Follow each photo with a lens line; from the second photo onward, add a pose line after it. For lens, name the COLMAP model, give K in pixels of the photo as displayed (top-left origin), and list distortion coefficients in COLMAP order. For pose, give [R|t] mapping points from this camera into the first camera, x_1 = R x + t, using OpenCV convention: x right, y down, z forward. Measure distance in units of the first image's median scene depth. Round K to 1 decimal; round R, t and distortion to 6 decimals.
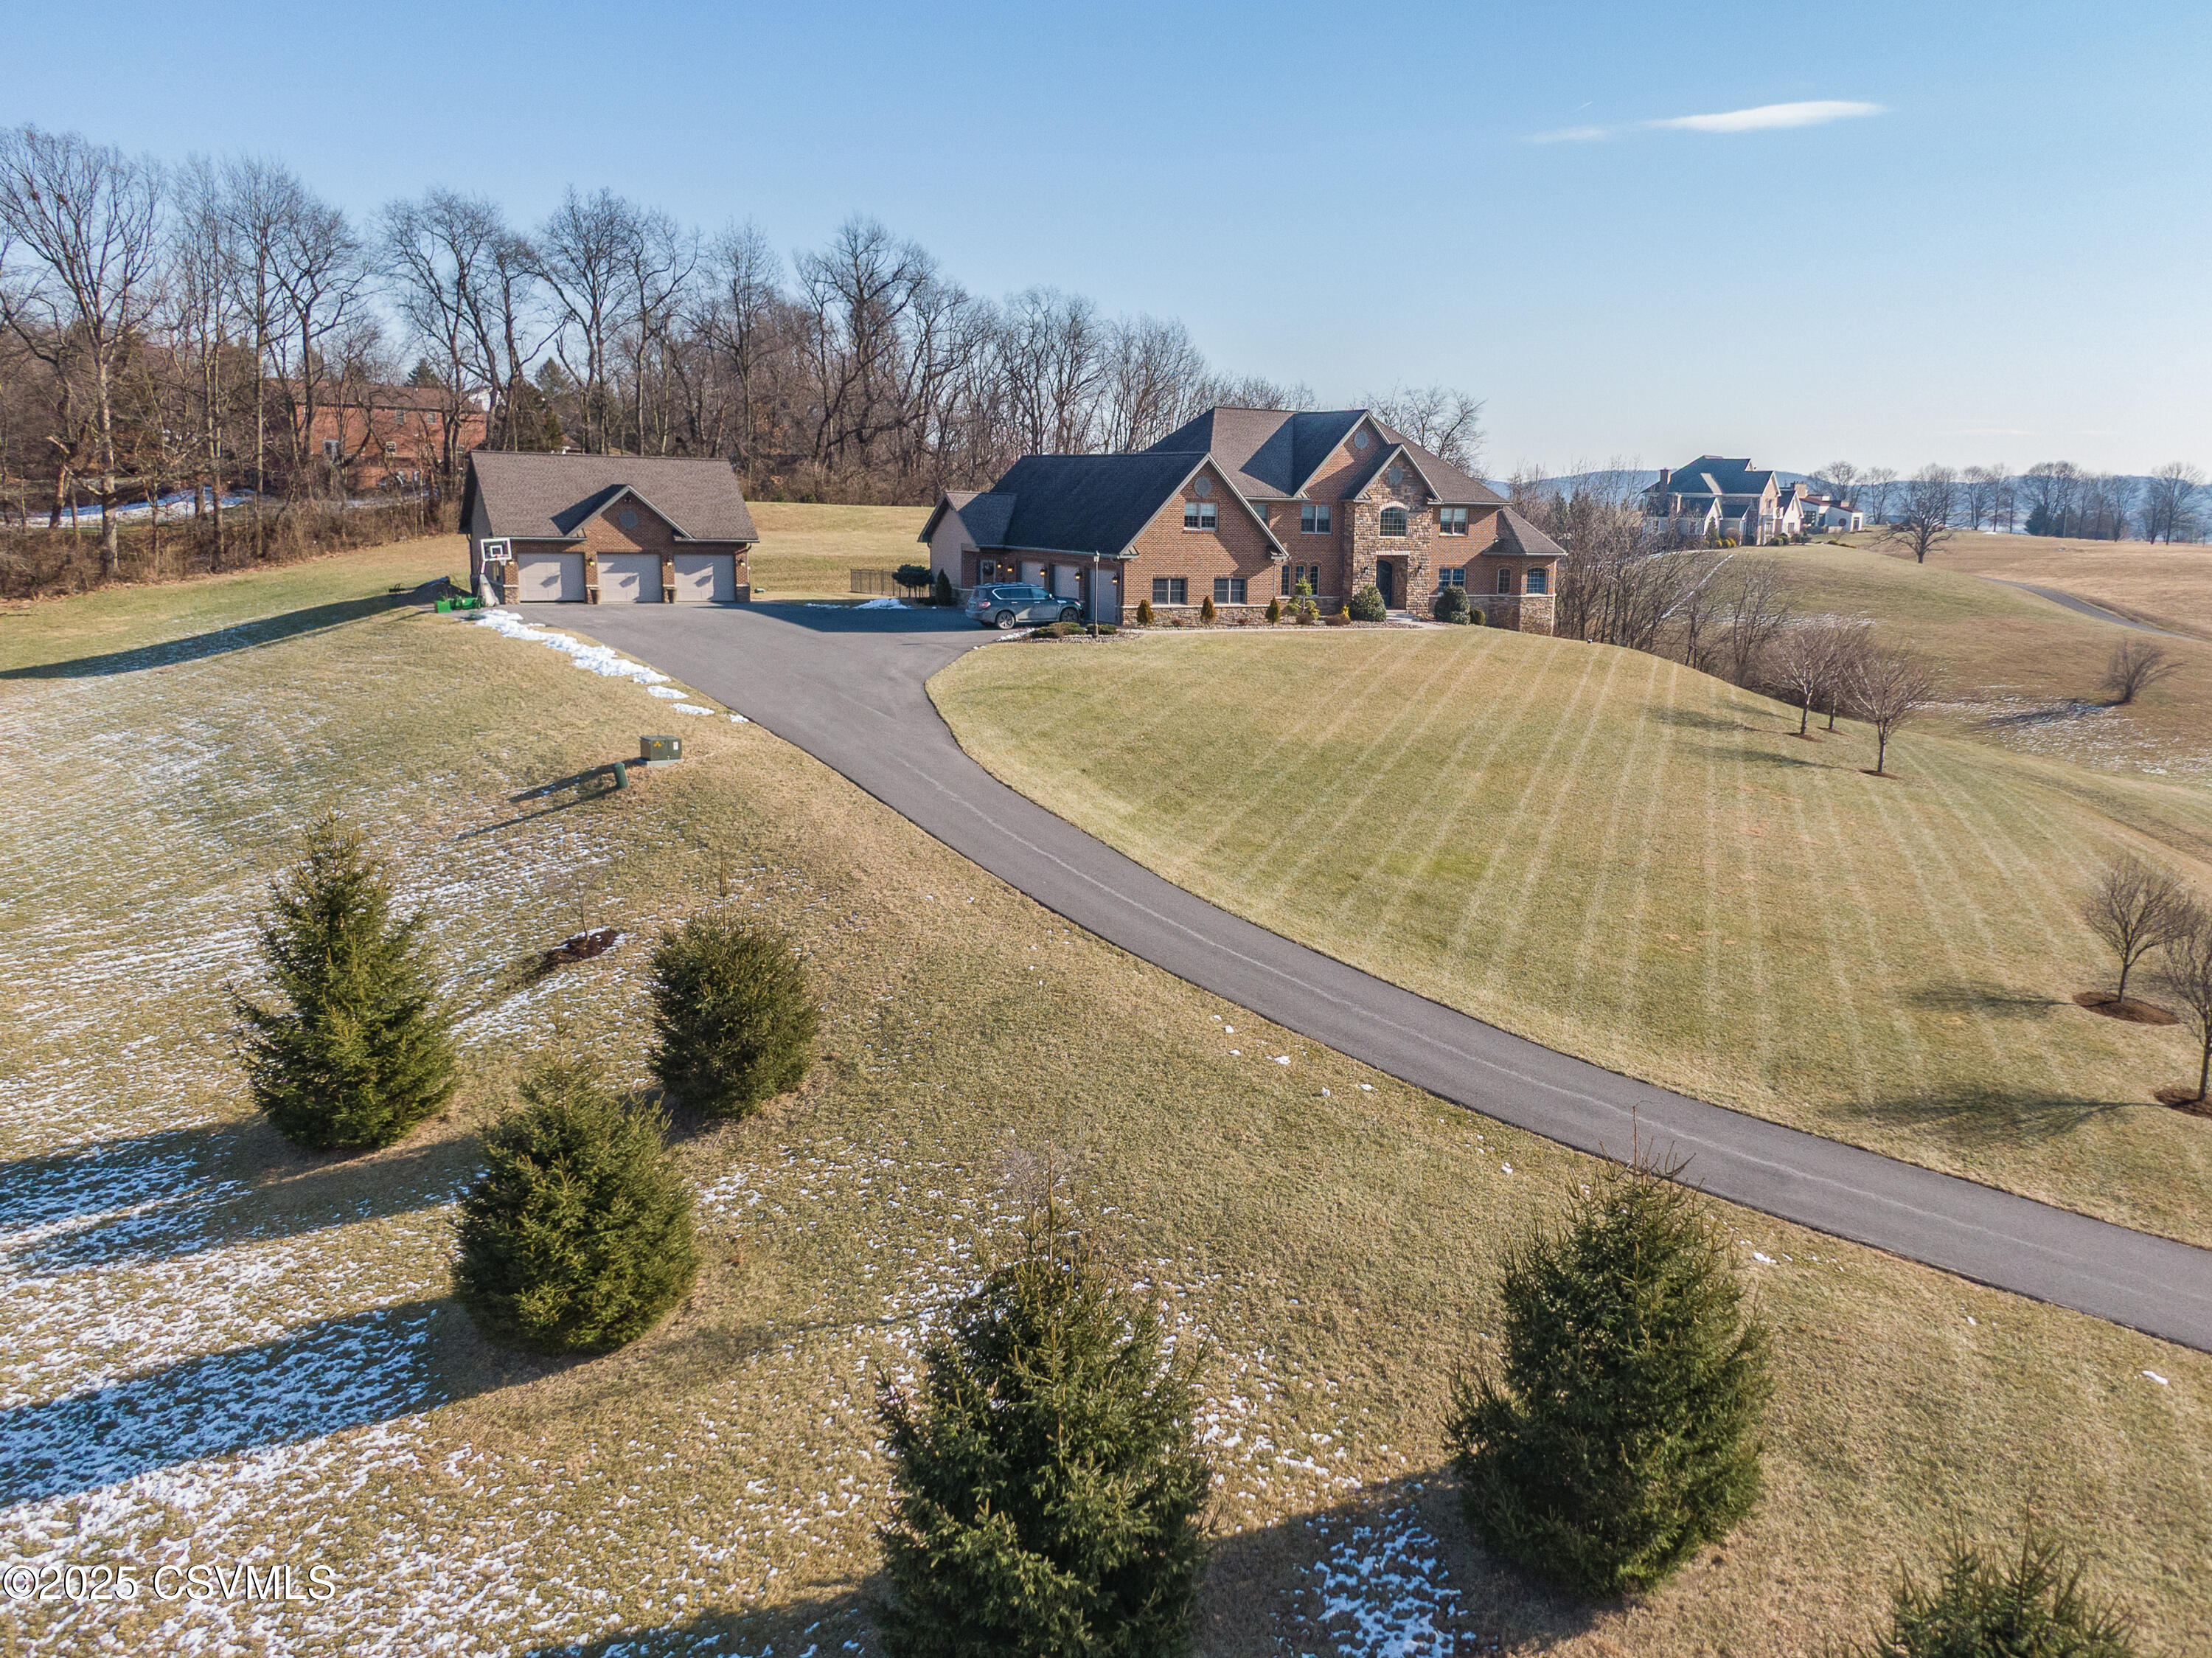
lens RADIAL K [[1809.9, 0, 1257.6], [0, 1809.9, 848.4], [0, 0, 1]] dist [0.005081, -0.008937]
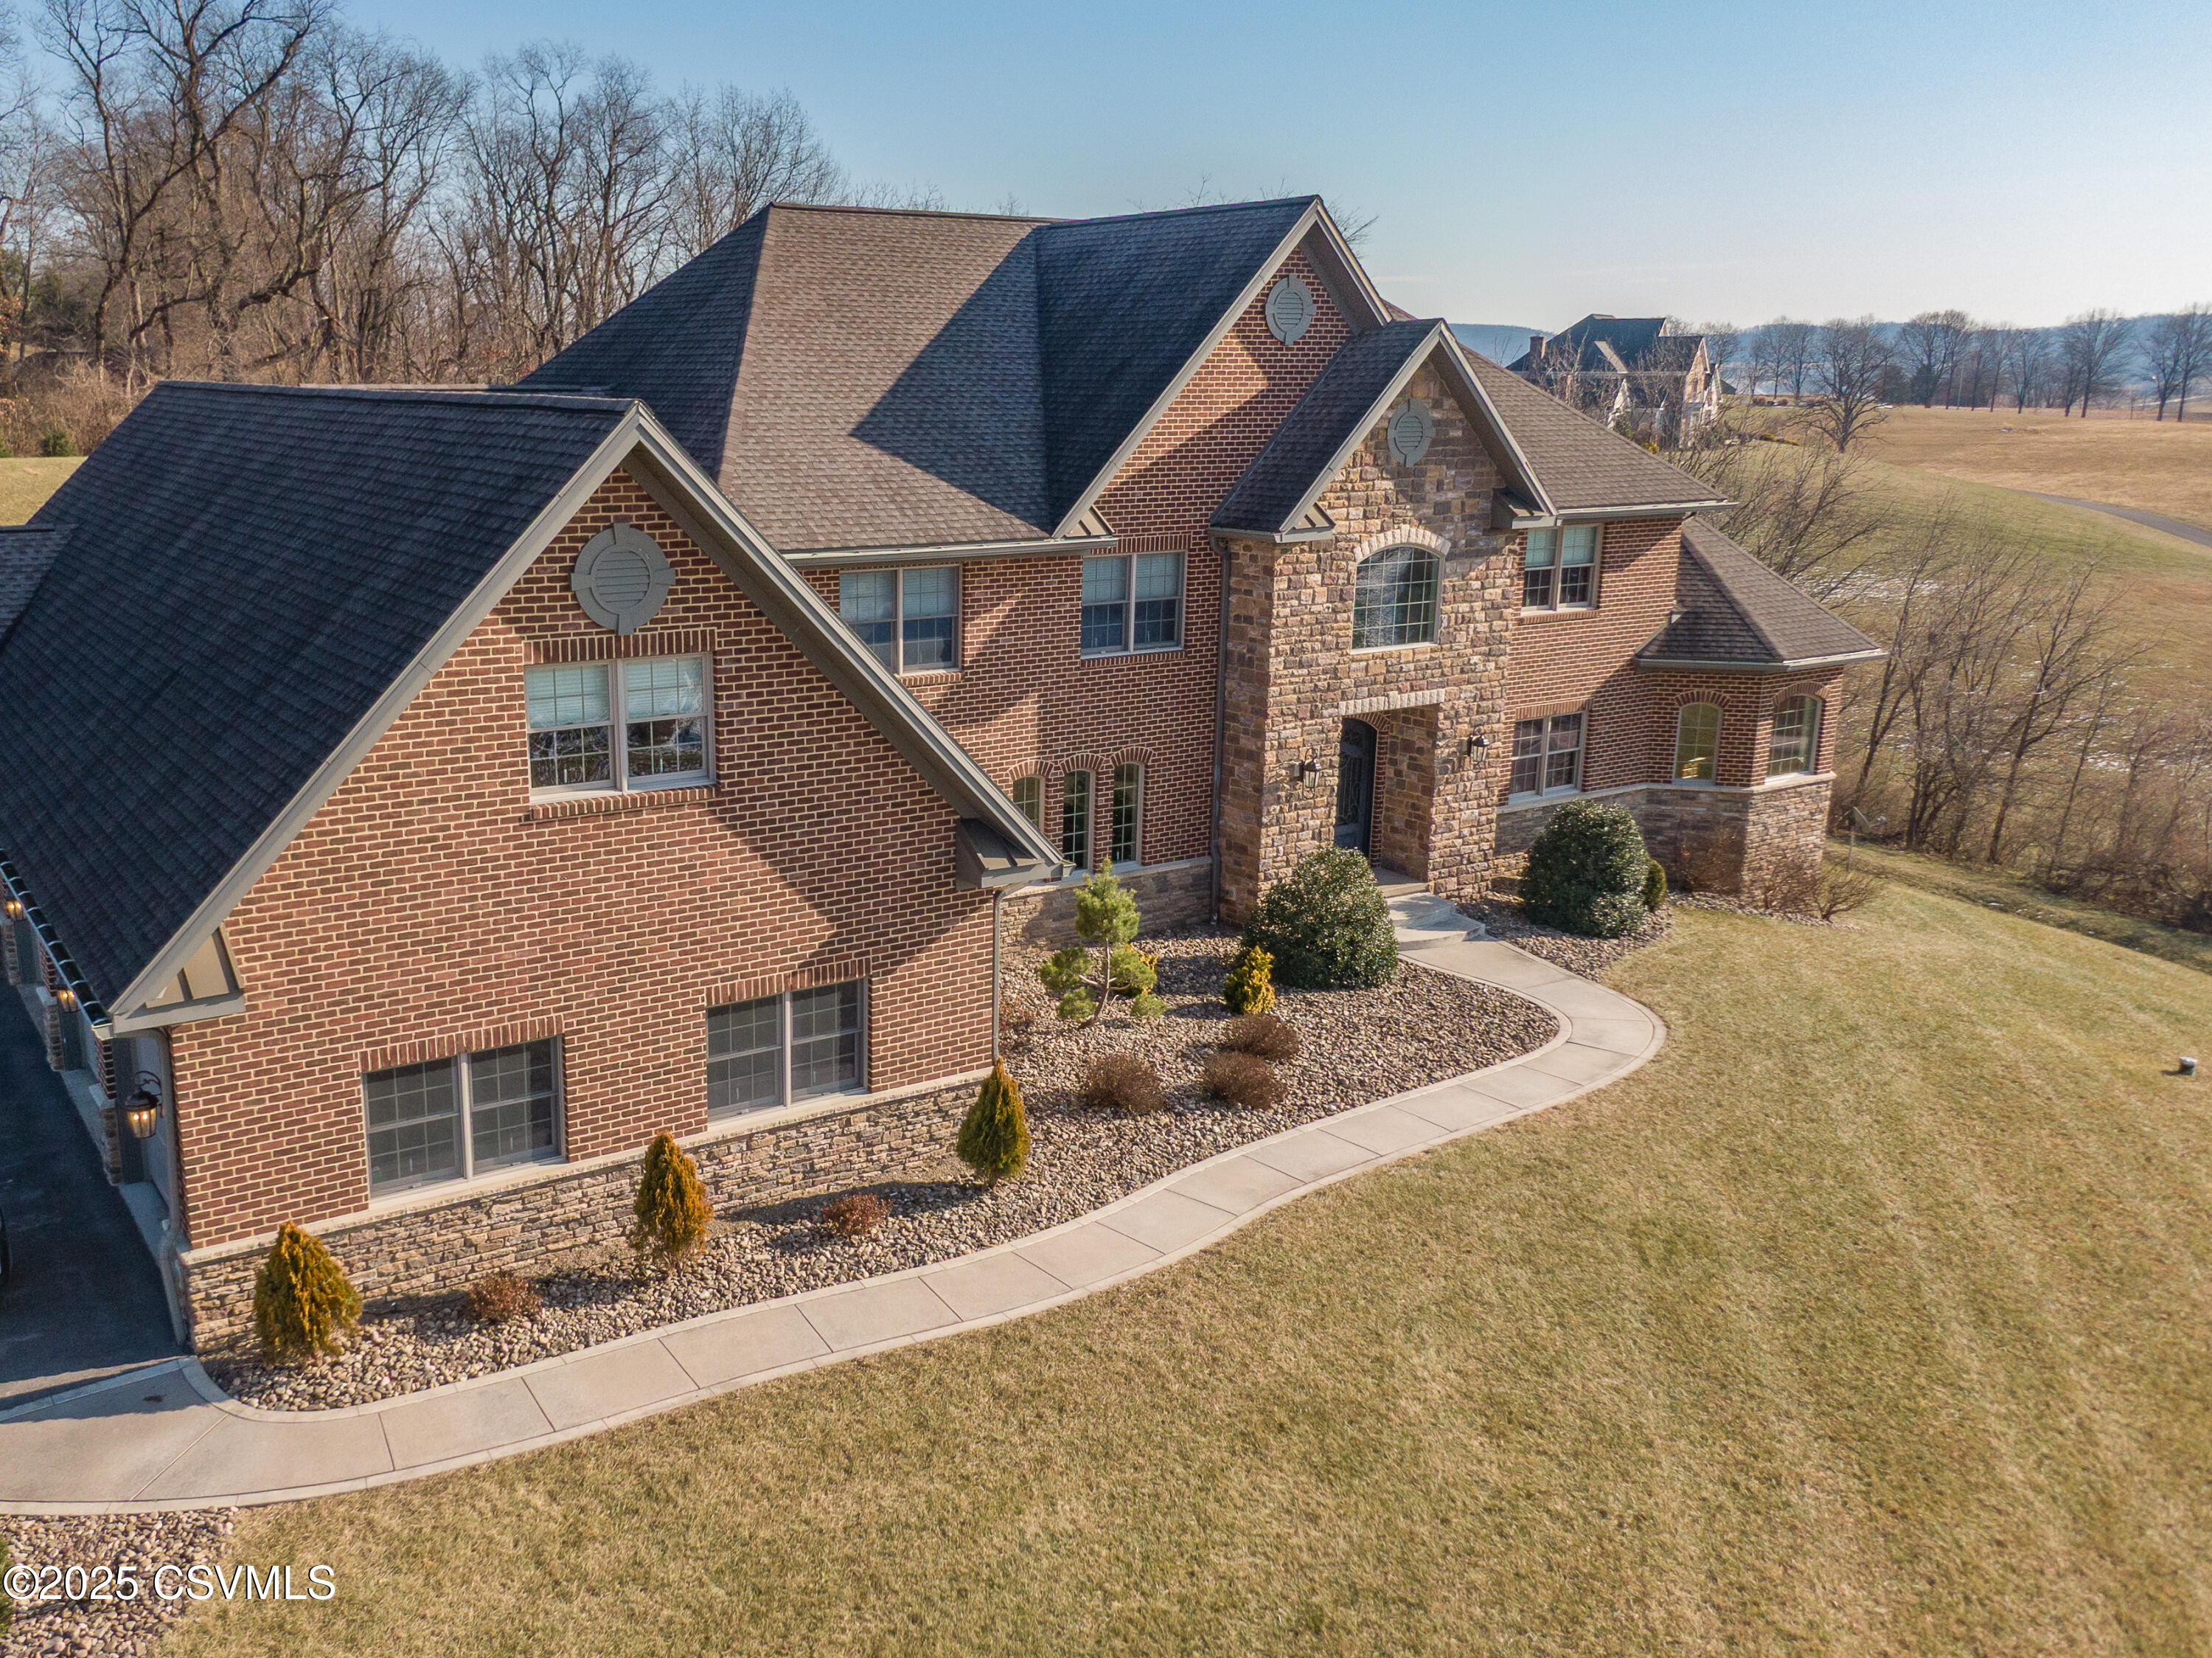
lens RADIAL K [[1872.9, 0, 950.7], [0, 1872.9, 809.6], [0, 0, 1]] dist [0.062088, -0.003685]
pose [[0.999847, -0.017487, -0.000183, 0.003727], [0.017478, 0.998935, 0.042696, -0.162652], [-0.000564, -0.042693, 0.999088, 0.709809]]
